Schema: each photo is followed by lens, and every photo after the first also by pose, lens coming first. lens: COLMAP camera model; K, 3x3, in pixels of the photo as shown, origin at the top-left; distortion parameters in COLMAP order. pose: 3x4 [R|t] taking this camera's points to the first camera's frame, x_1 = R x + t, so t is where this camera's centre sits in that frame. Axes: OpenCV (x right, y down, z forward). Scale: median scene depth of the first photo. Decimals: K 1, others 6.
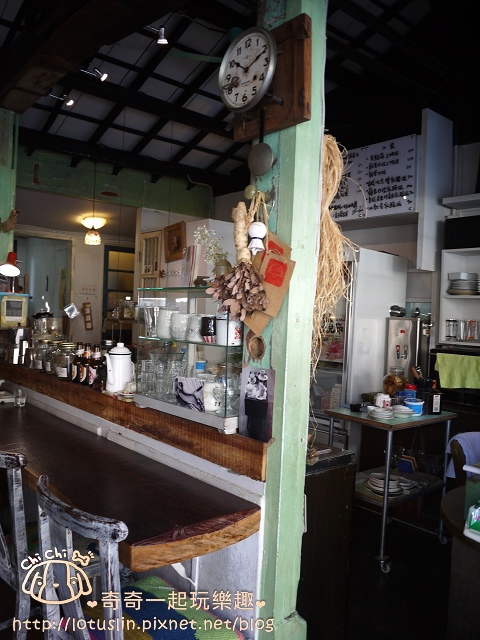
lens RADIAL K [[532.2, 0, 240.5], [0, 532.2, 319.9], [0, 0, 1]] dist [0.005015, -0.007569]
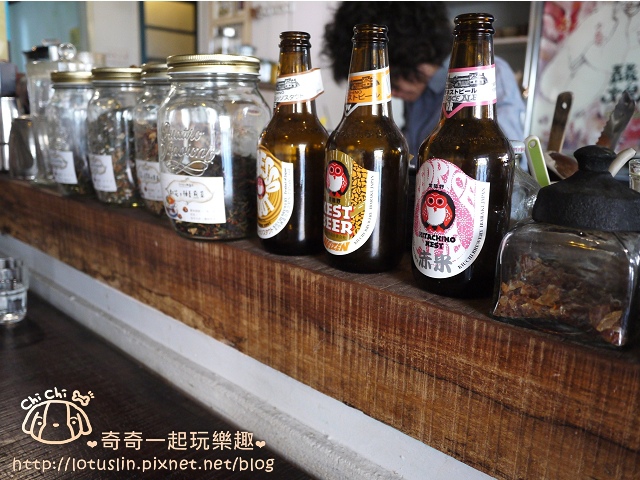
lens RADIAL K [[532.2, 0, 319.2], [0, 532.2, 239.8], [0, 0, 1]] dist [0.005015, -0.007569]
pose [[0.994275, -0.027018, 0.103379, -0.286517], [0.005535, 0.979228, 0.202688, 0.067635], [-0.106707, -0.200956, 0.973771, 0.736759]]
